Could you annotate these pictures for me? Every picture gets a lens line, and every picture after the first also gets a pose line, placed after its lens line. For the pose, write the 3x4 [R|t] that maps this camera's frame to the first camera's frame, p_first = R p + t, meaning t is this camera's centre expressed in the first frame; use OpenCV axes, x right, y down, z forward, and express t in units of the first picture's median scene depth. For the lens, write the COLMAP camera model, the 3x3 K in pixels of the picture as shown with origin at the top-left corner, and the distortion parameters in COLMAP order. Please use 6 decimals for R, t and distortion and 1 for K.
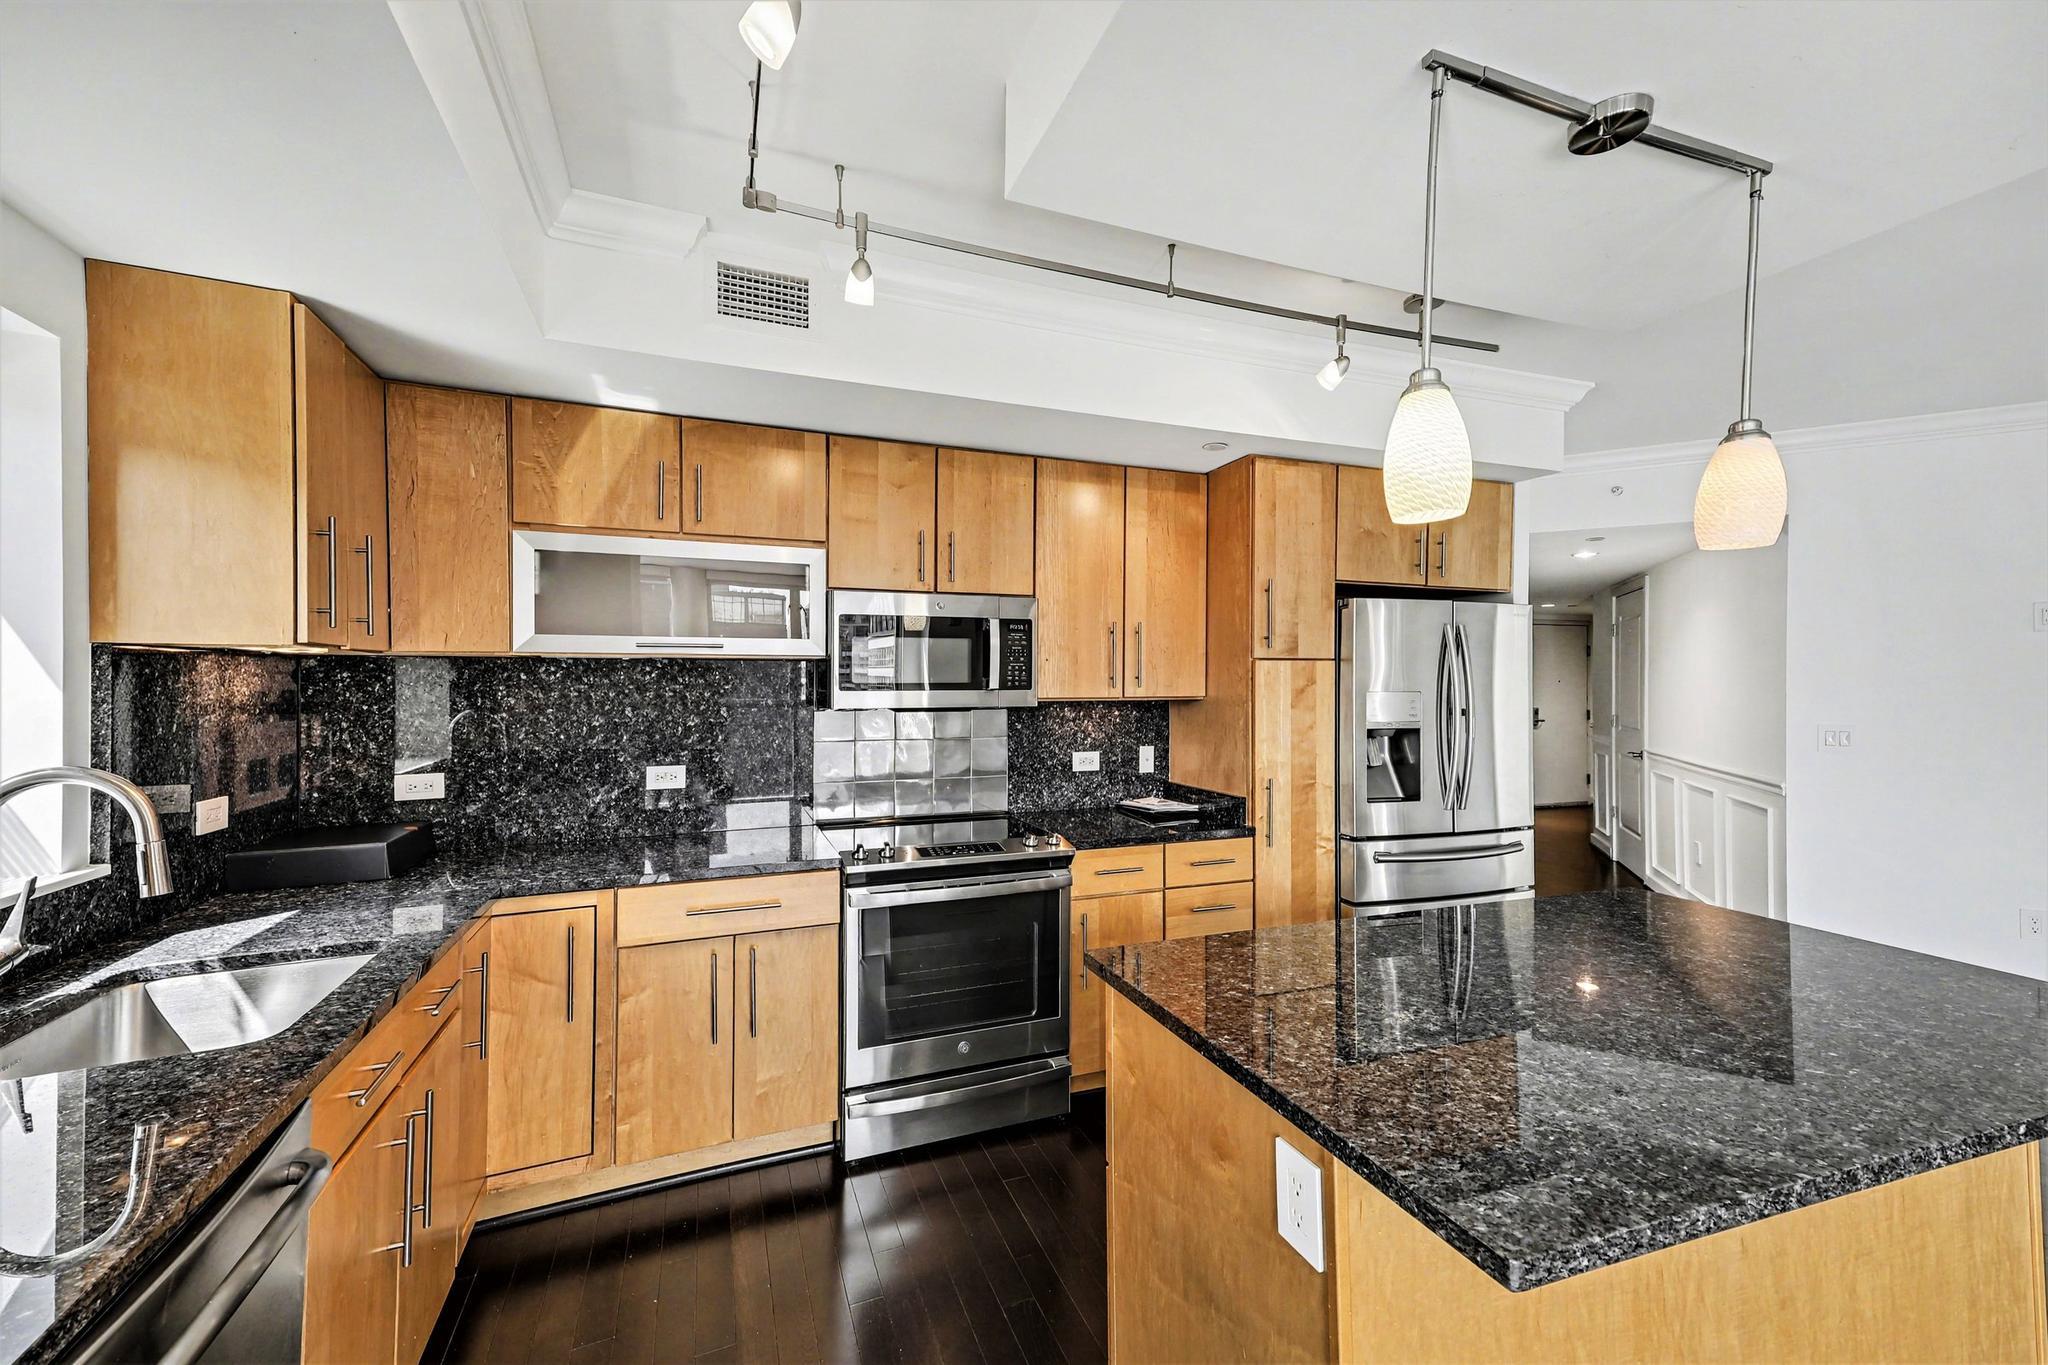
lens RADIAL K [[810.1, 0, 1026.4], [0, 810.1, 694.2], [0, 0, 1]] dist [0.045100, 0.000226]
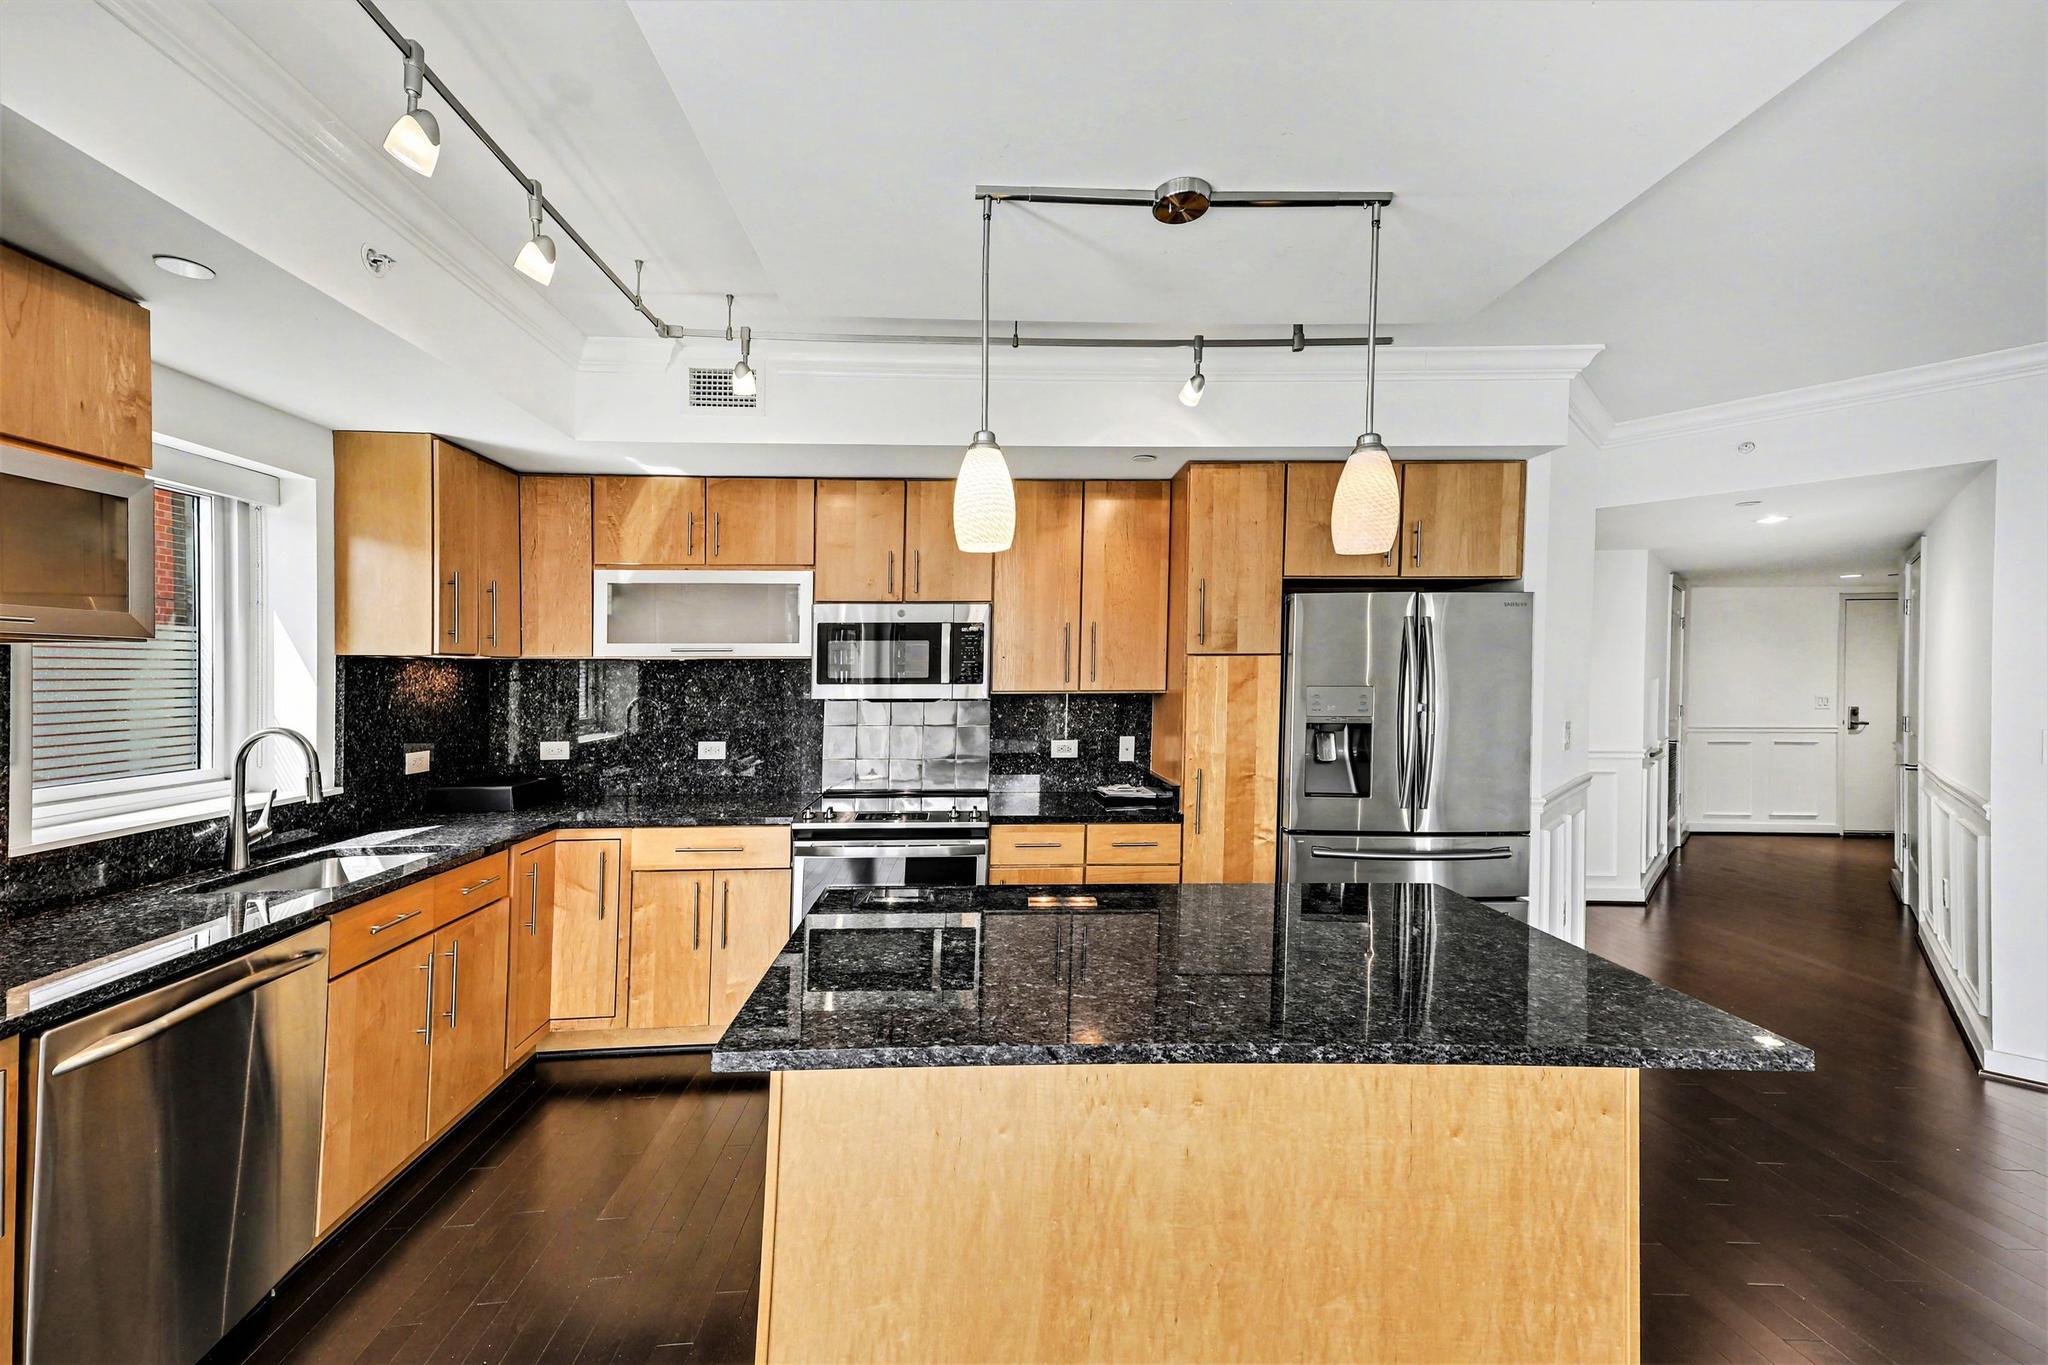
lens RADIAL K [[812.9, 0, 1013.3], [0, 812.9, 678.9], [0, 0, 1]] dist [0.046910, 0.000062]
pose [[0.945028, -0.000163, -0.326988, 0.454030], [-0.002846, 0.999958, -0.008725, -0.002530], [0.326976, 0.009176, 0.944988, -0.079277]]
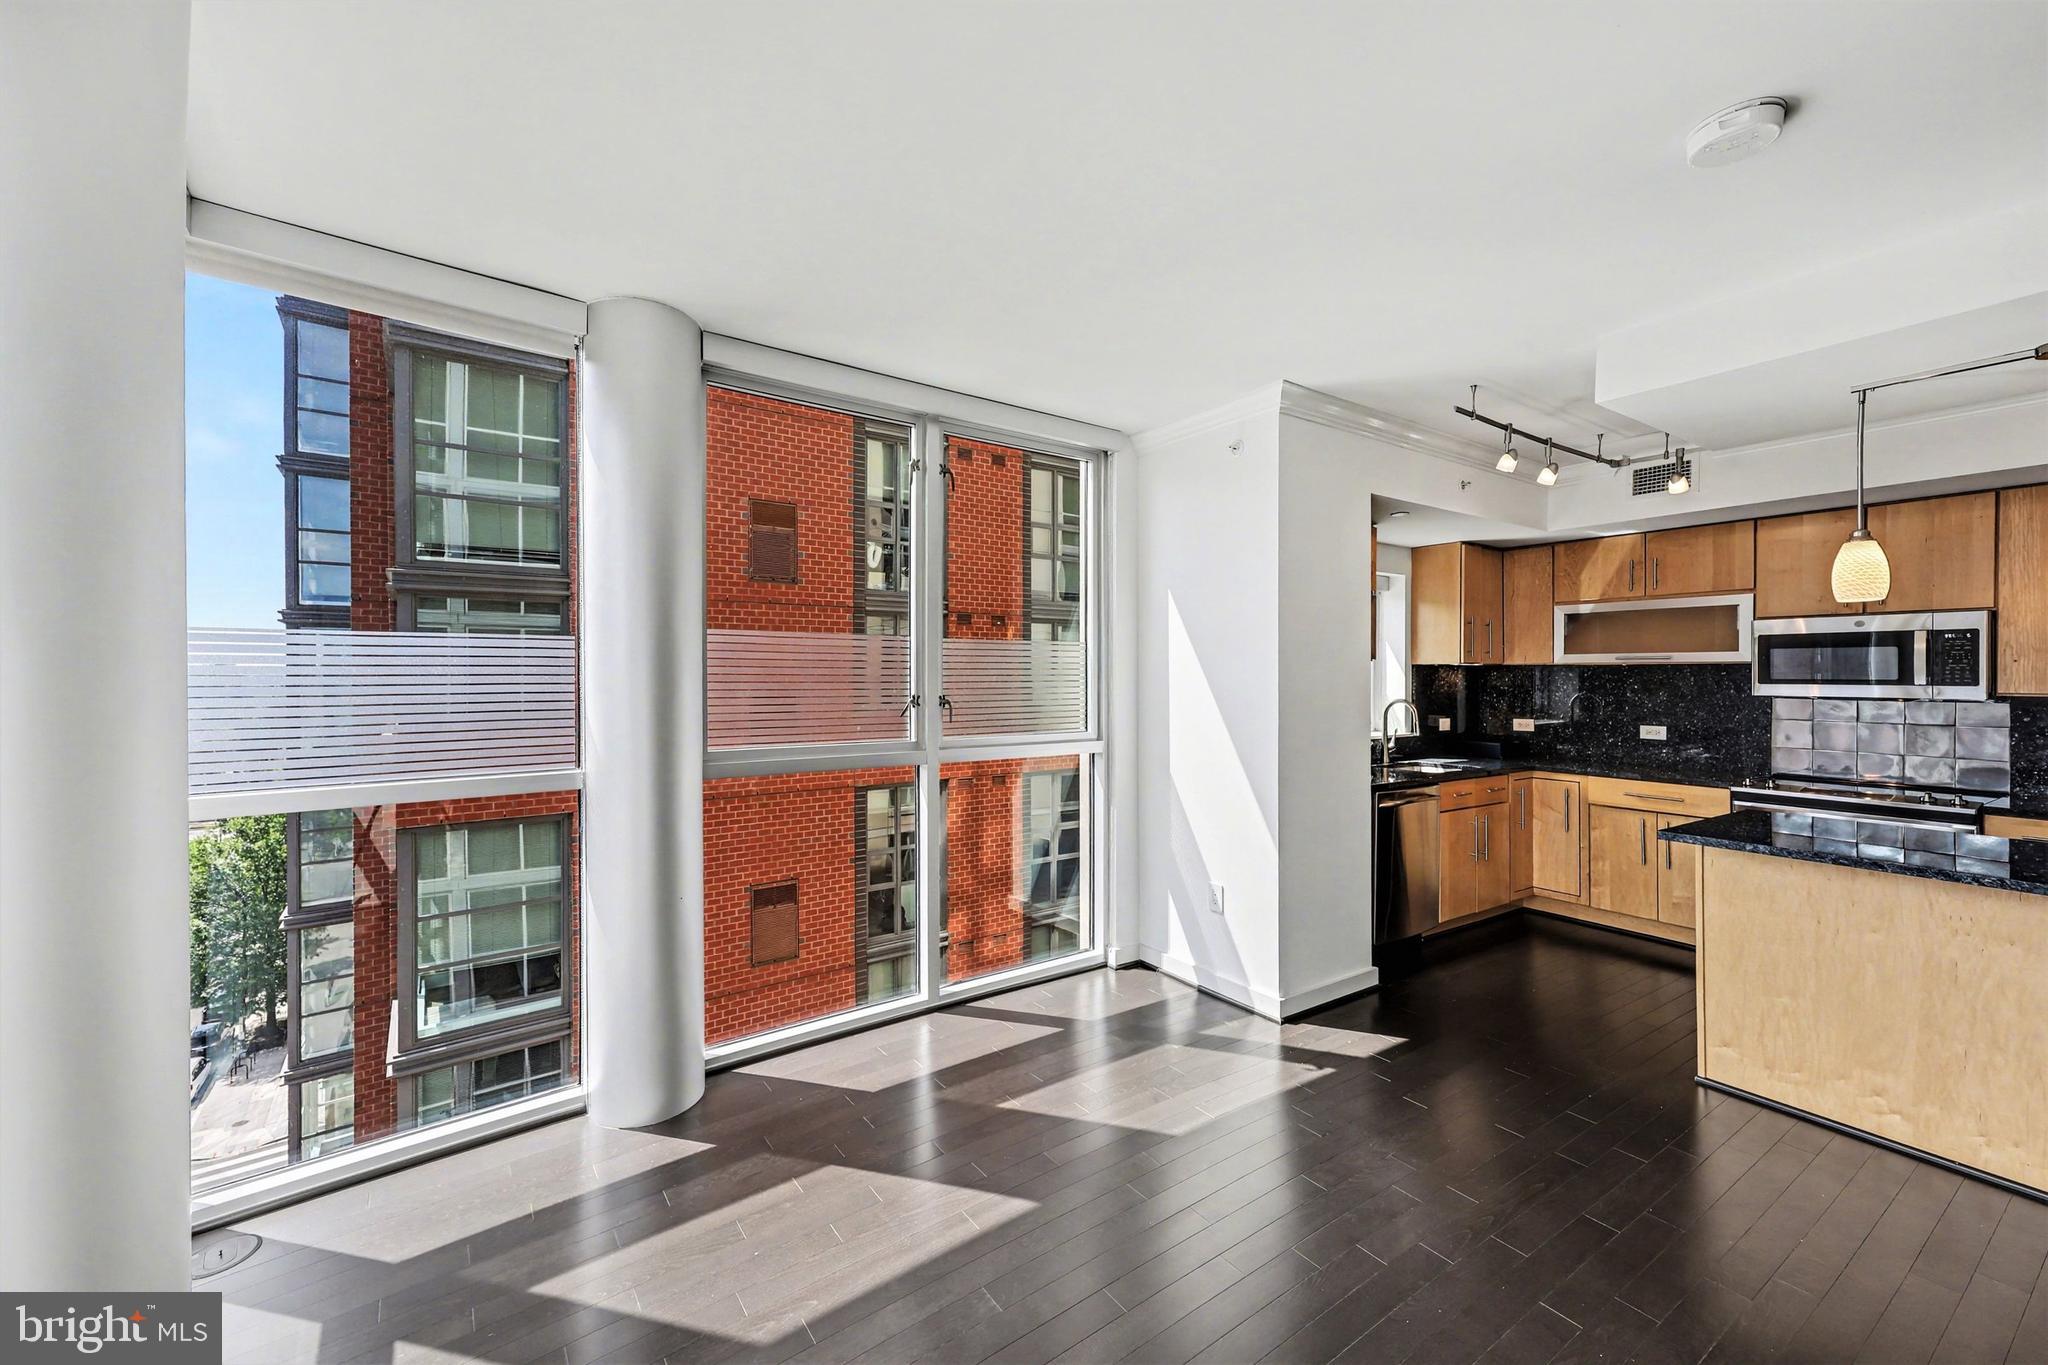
lens RADIAL K [[791.9, 0, 986.4], [0, 791.9, 656.5], [0, 0, 1]] dist [0.045475, 0.000121]
pose [[0.199800, -0.024490, -0.979531, 1.011217], [-0.018876, 0.999406, -0.028837, 0.016887], [0.979655, 0.024251, 0.199219, -0.761177]]
